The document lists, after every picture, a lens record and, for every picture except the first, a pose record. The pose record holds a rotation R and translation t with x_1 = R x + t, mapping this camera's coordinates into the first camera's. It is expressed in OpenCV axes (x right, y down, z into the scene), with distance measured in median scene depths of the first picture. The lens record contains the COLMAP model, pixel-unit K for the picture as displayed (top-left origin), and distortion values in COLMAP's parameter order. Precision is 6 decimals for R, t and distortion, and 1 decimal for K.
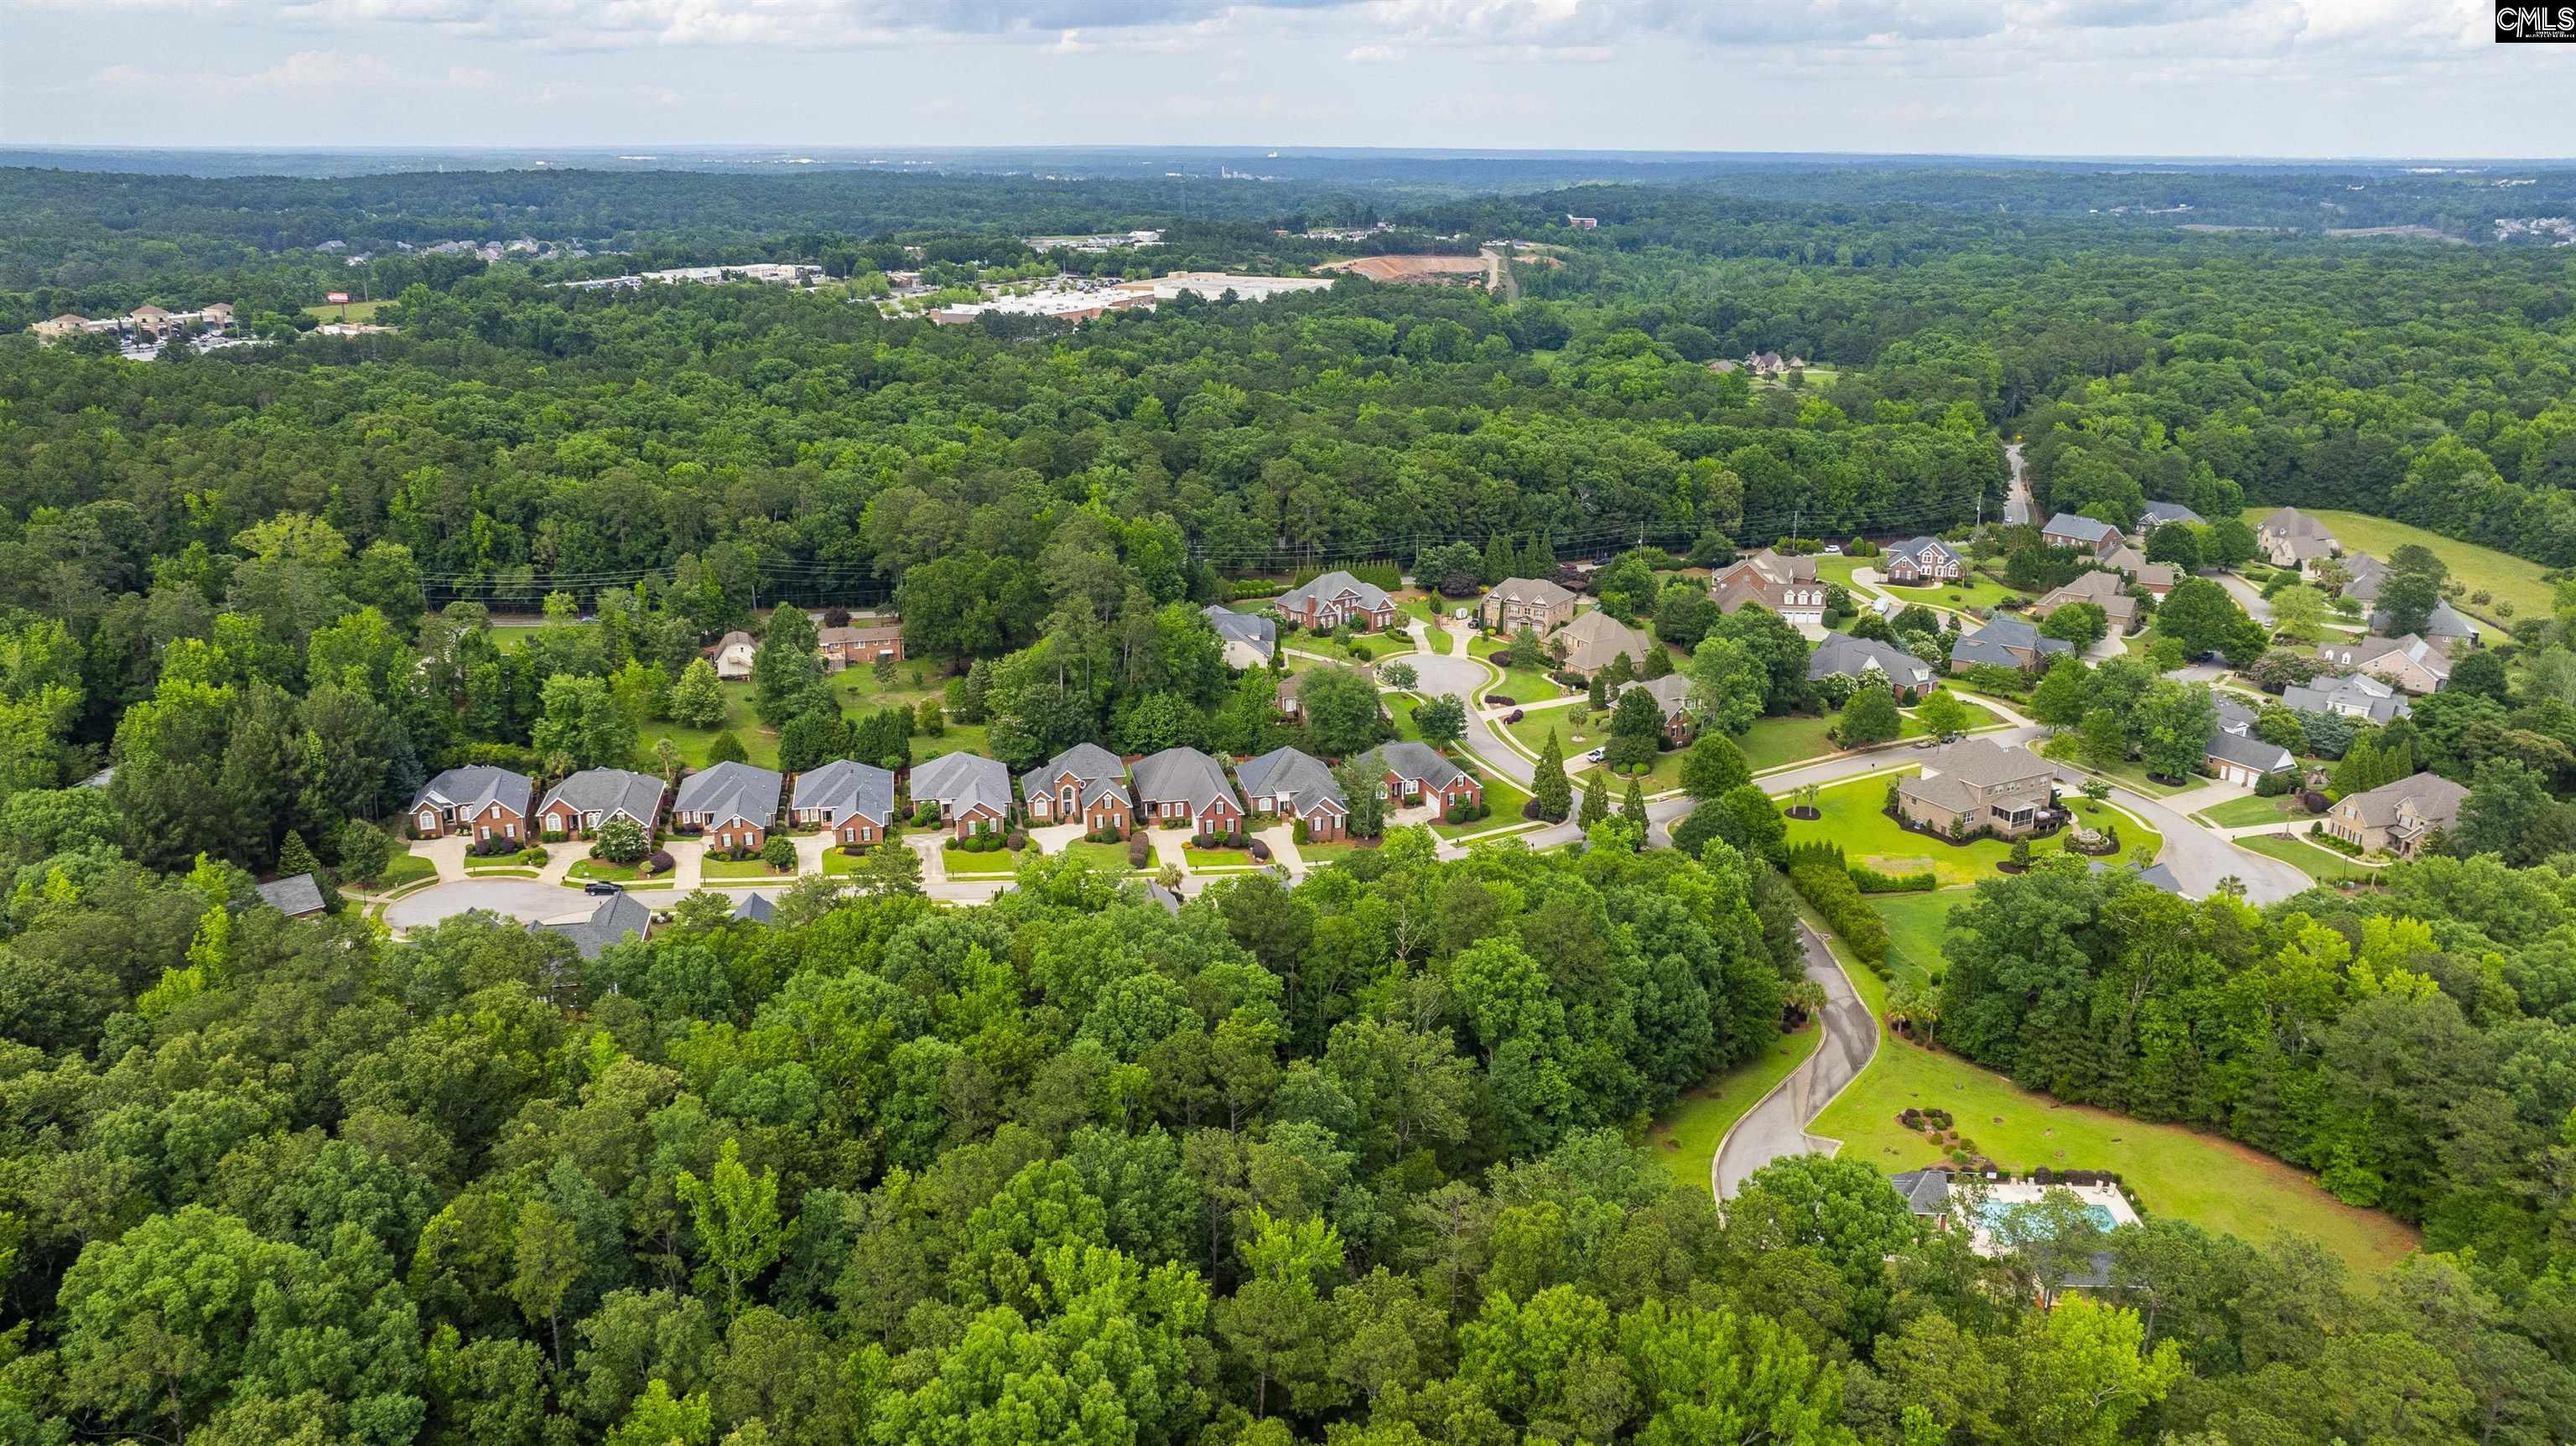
lens RADIAL K [[1942.1, 0, 1287.4], [0, 1942.1, 731.6], [0, 0, 1]] dist [-0.037167, 0.030653]
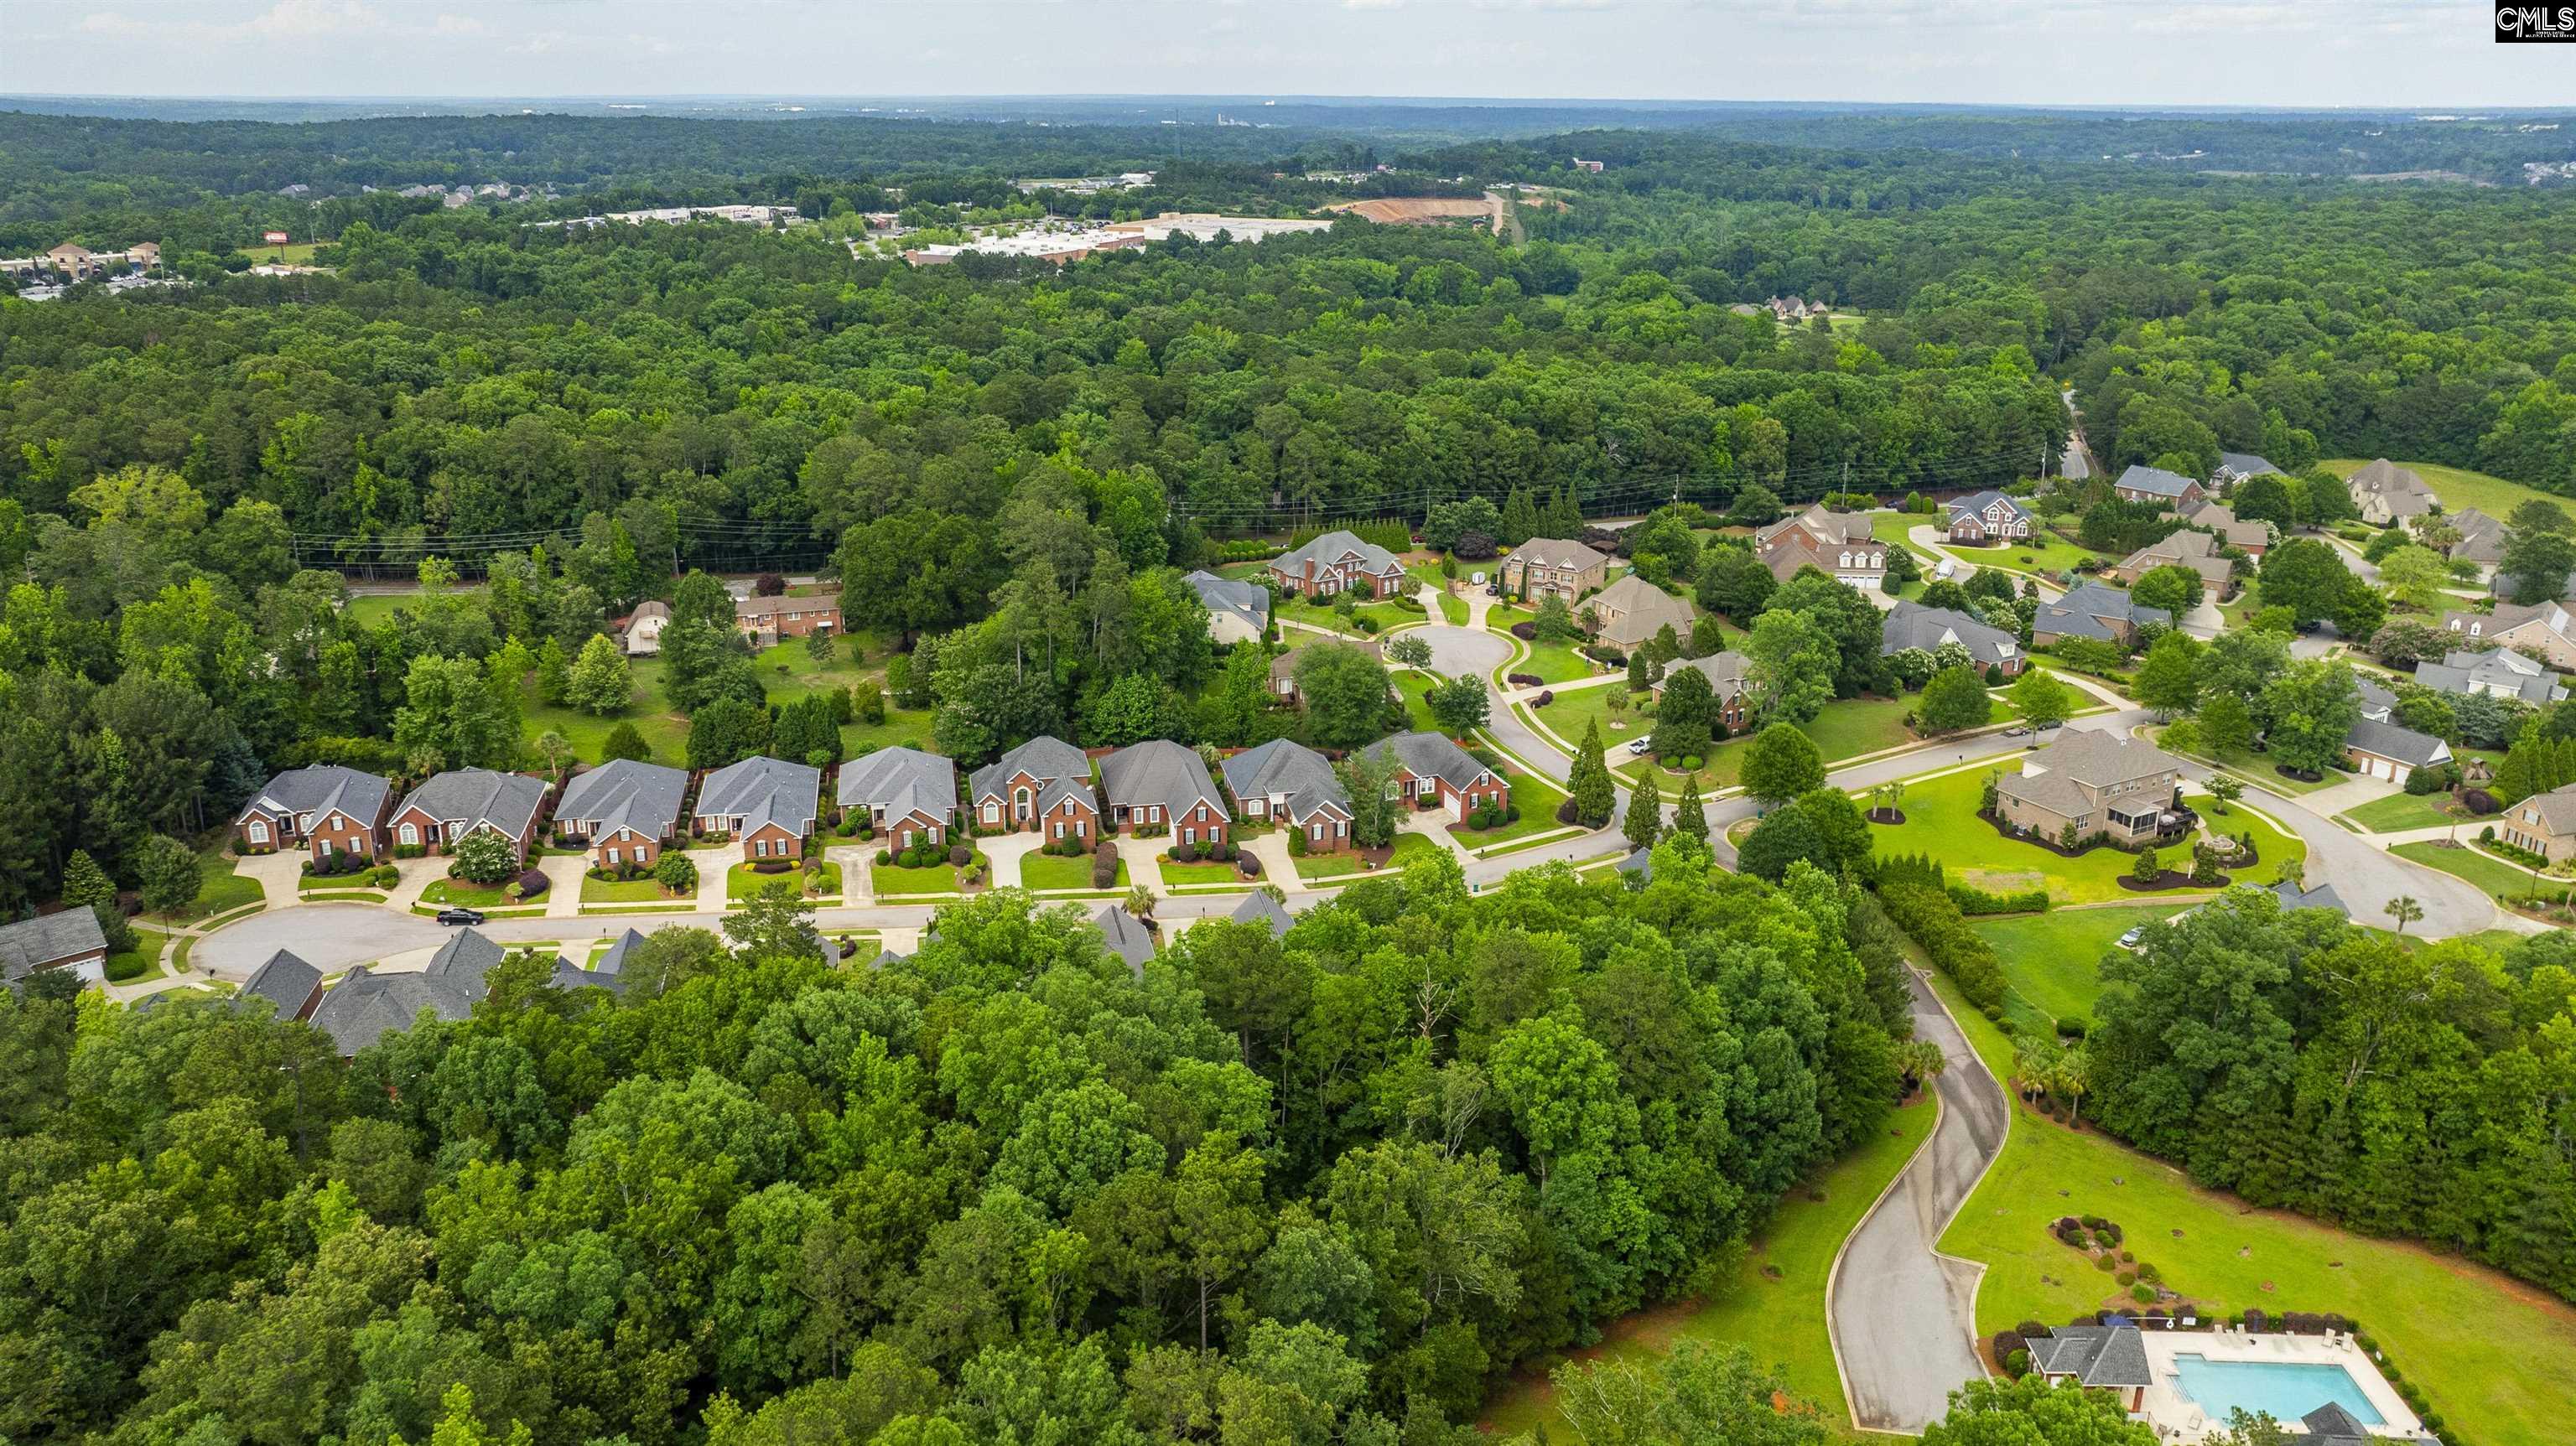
lens RADIAL K [[1942.1, 0, 1283.8], [0, 1942.1, 723.7], [0, 0, 1]] dist [-0.037167, 0.030653]
pose [[1.000000, -0.000466, -0.000765, 0.001287], [0.000481, 0.999806, 0.019678, -0.013232], [0.000756, -0.019678, 0.999806, 0.123462]]
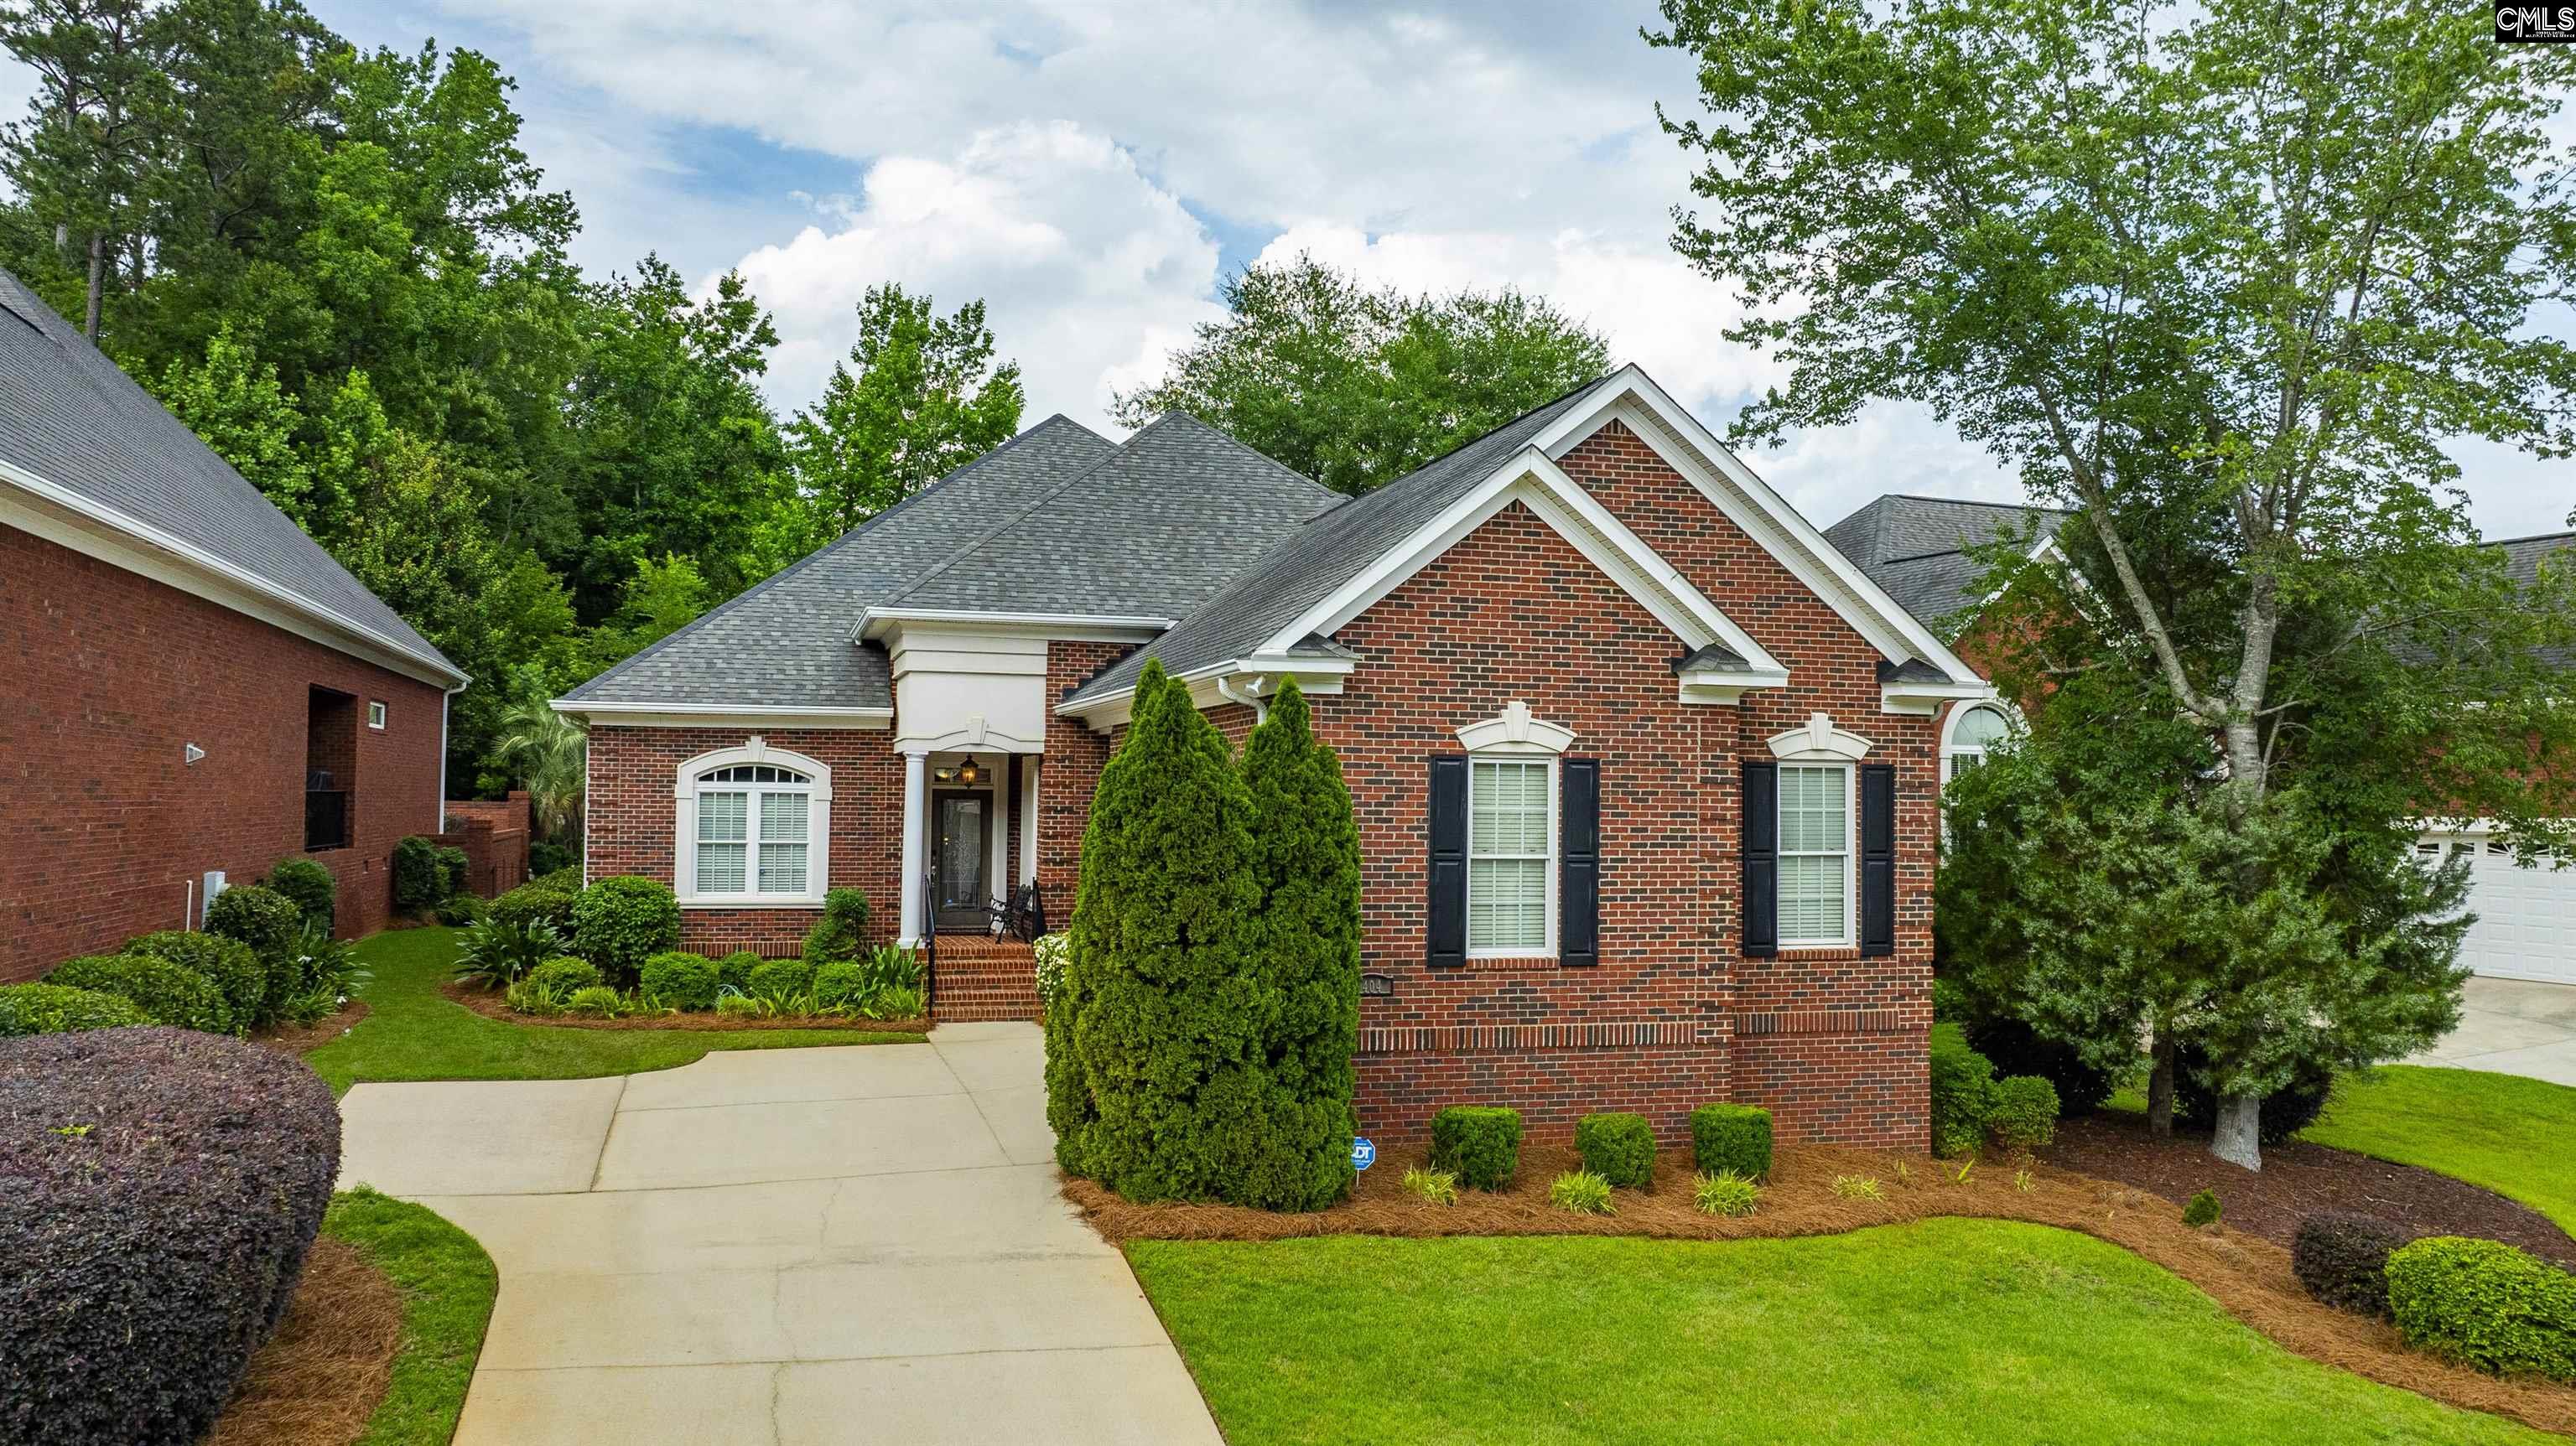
lens RADIAL K [[1942.1, 0, 1295.4], [0, 1942.1, 718.1], [0, 0, 1]] dist [-0.037167, 0.030653]
pose [[0.996259, 0.008762, 0.085969, 0.003634], [0.020468, 0.942607, -0.333275, 0.050382], [-0.083955, 0.333788, 0.938902, 0.761927]]
